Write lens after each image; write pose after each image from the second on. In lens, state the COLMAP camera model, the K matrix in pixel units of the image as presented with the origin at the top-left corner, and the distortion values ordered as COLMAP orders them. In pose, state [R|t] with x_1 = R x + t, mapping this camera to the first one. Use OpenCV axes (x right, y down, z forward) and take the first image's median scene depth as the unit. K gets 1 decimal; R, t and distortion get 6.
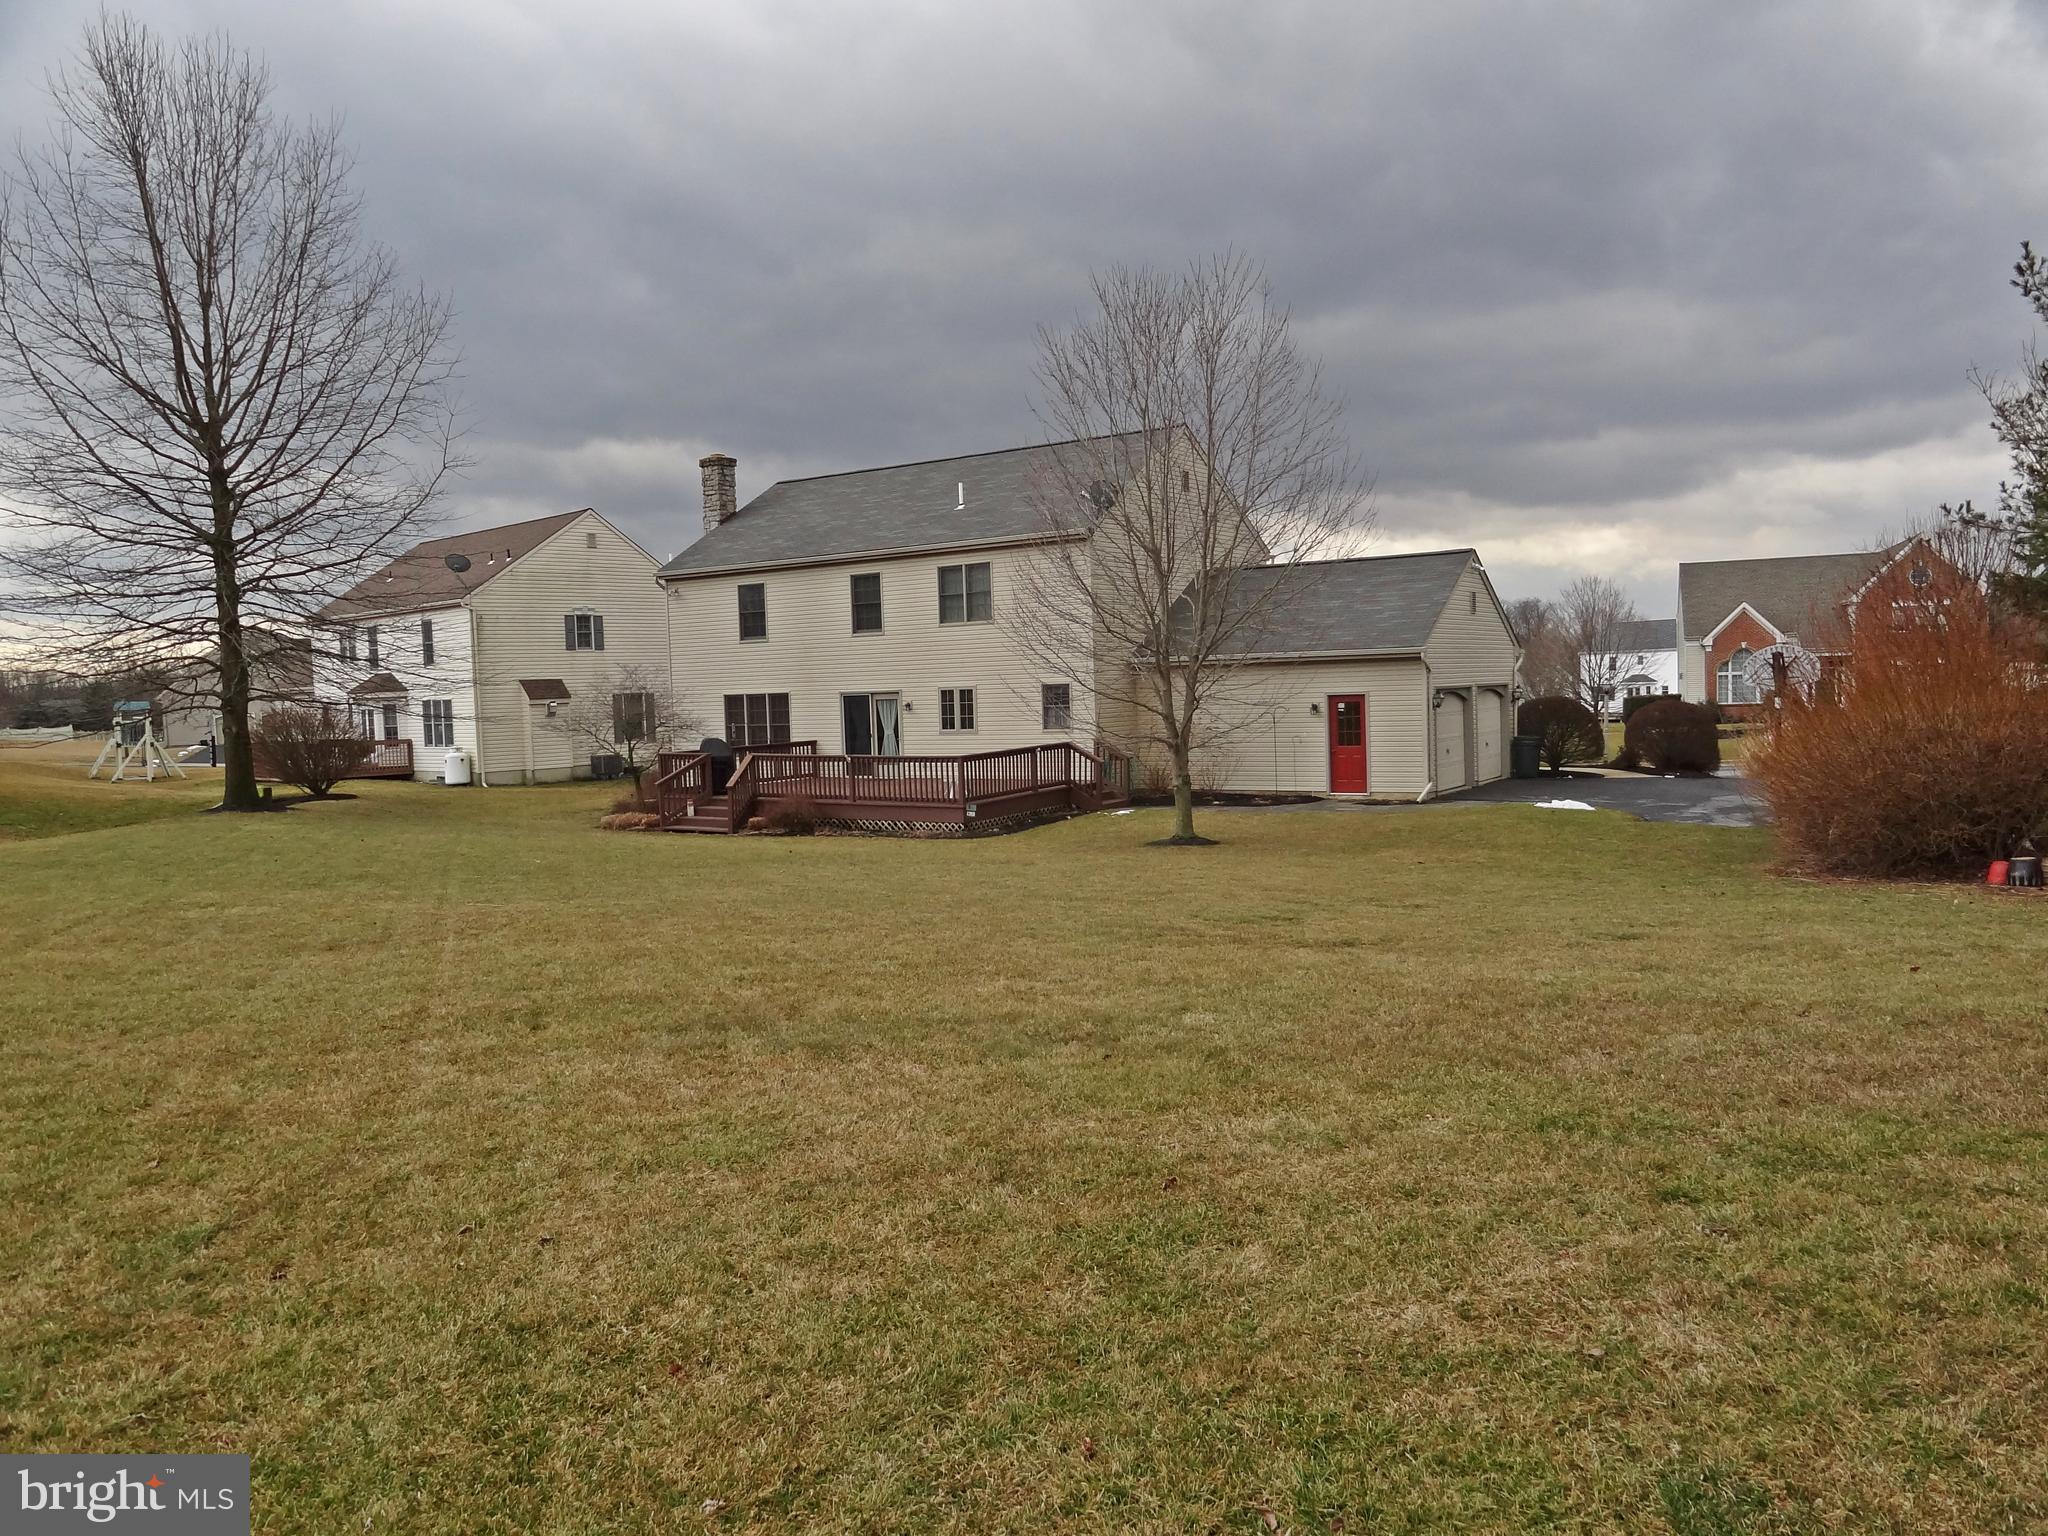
lens RADIAL K [[1438.6, 0, 1024.6], [0, 1438.6, 767.7], [0, 0, 1]] dist [0.012877, -0.002821]
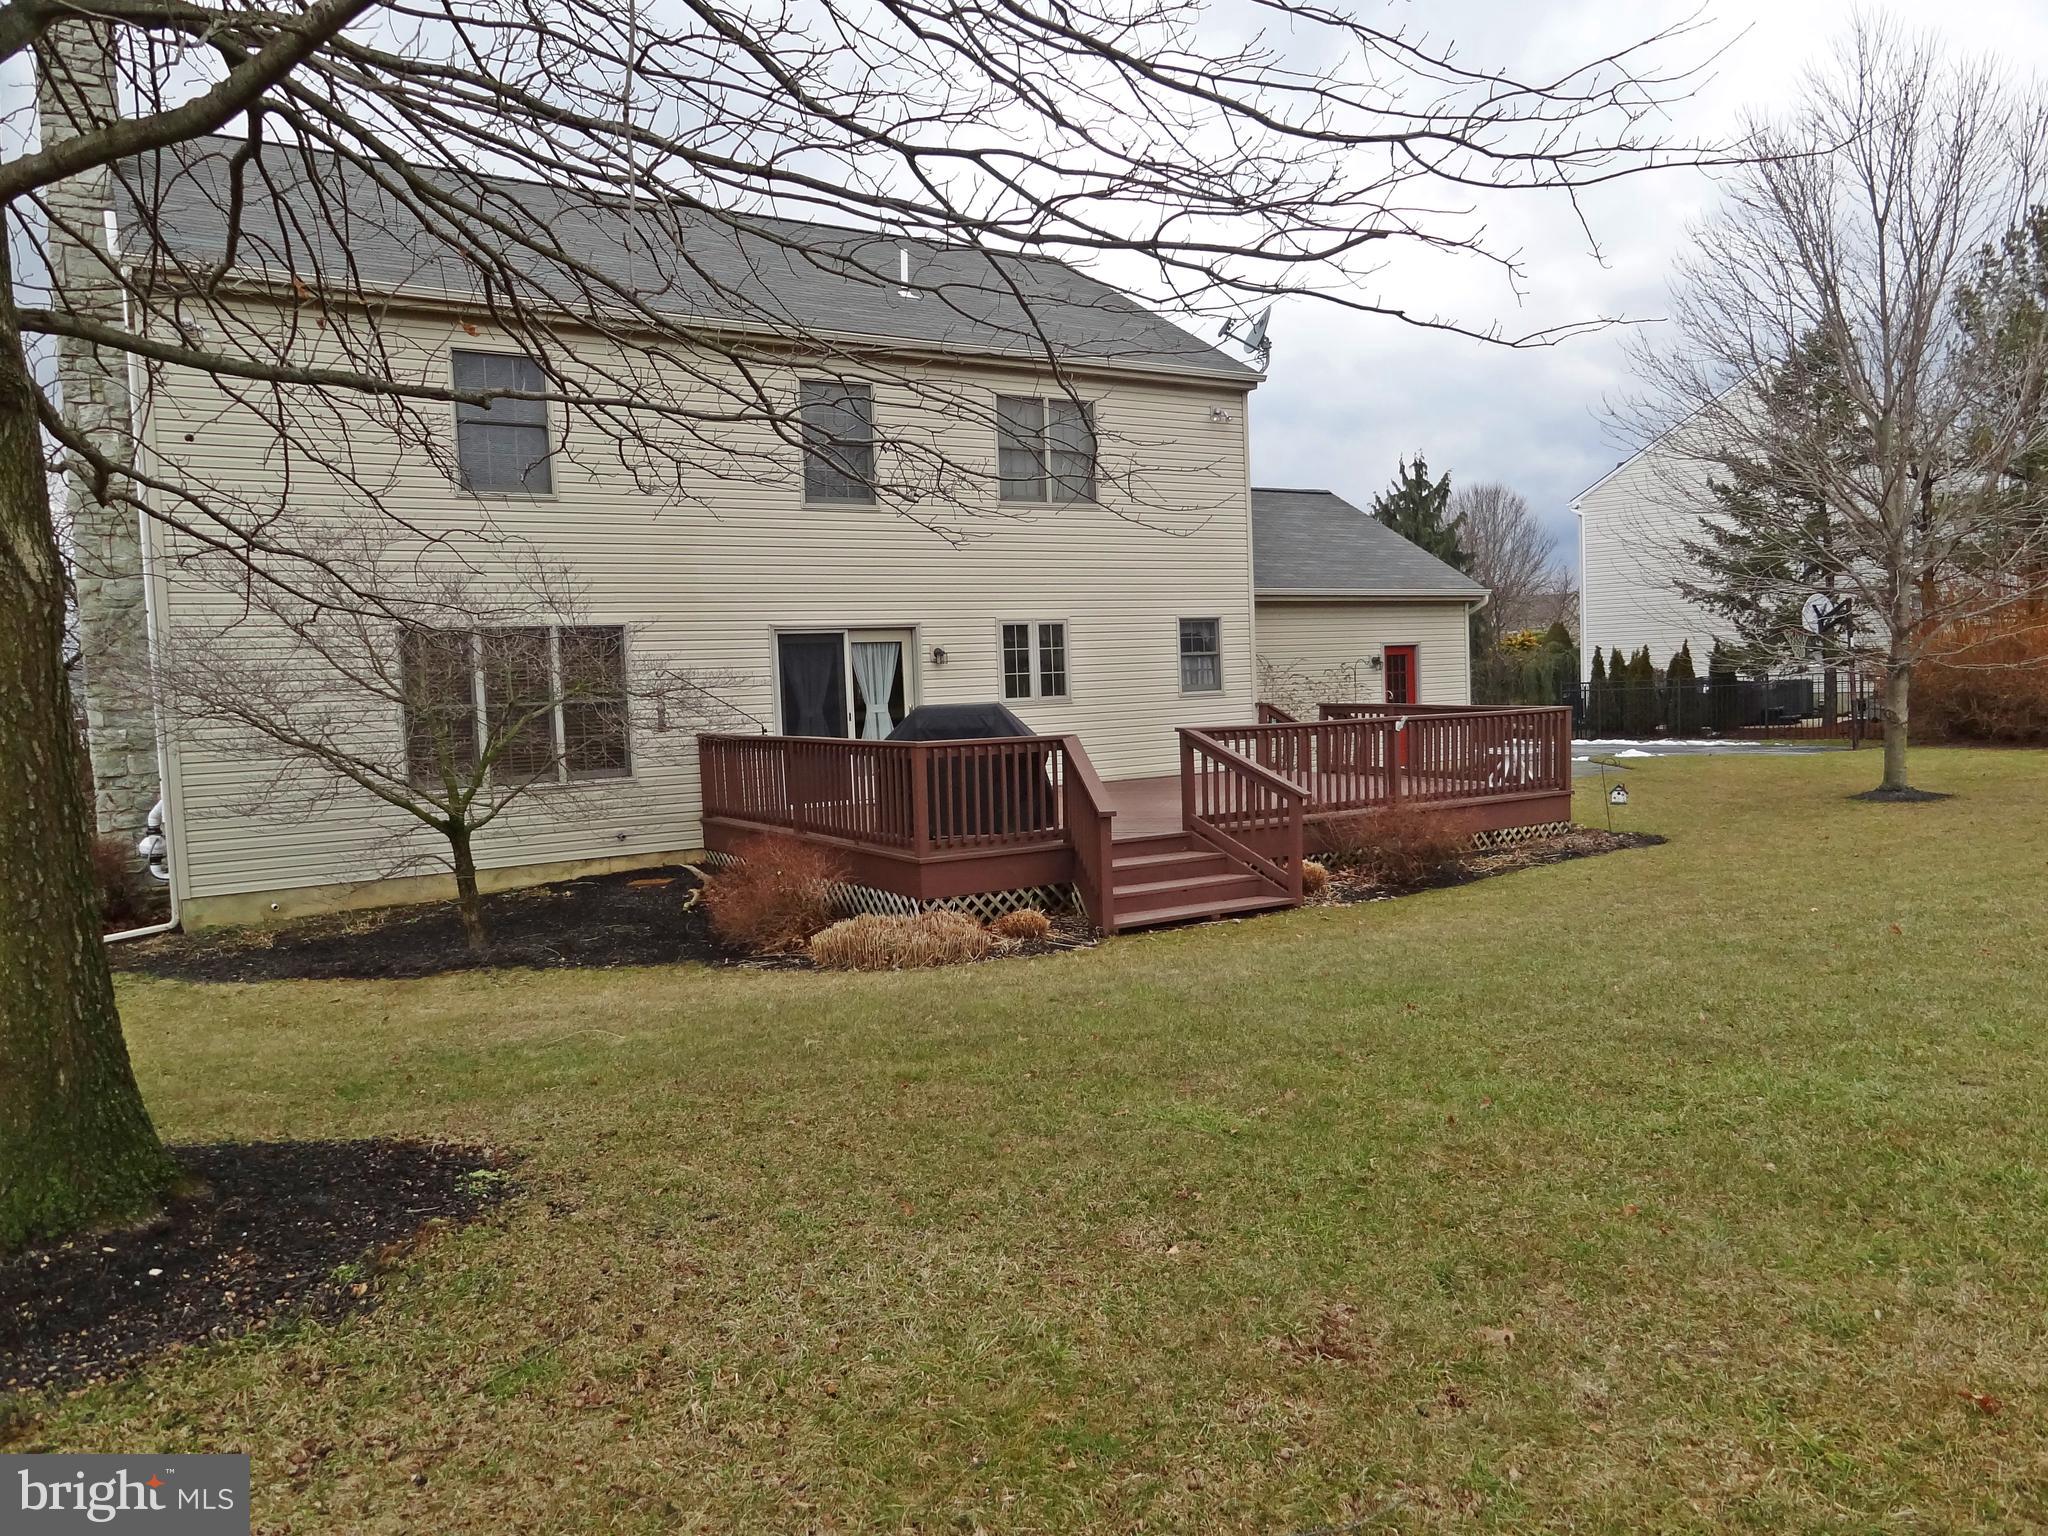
lens RADIAL K [[1438.6, 0, 1024.3], [0, 1438.6, 767.9], [0, 0, 1]] dist [0.012877, -0.002821]
pose [[0.391115, -0.040579, 0.919447, -0.557766], [0.078235, 0.996877, 0.010716, -0.005835], [-0.917010, 0.067742, 0.393069, 0.791661]]
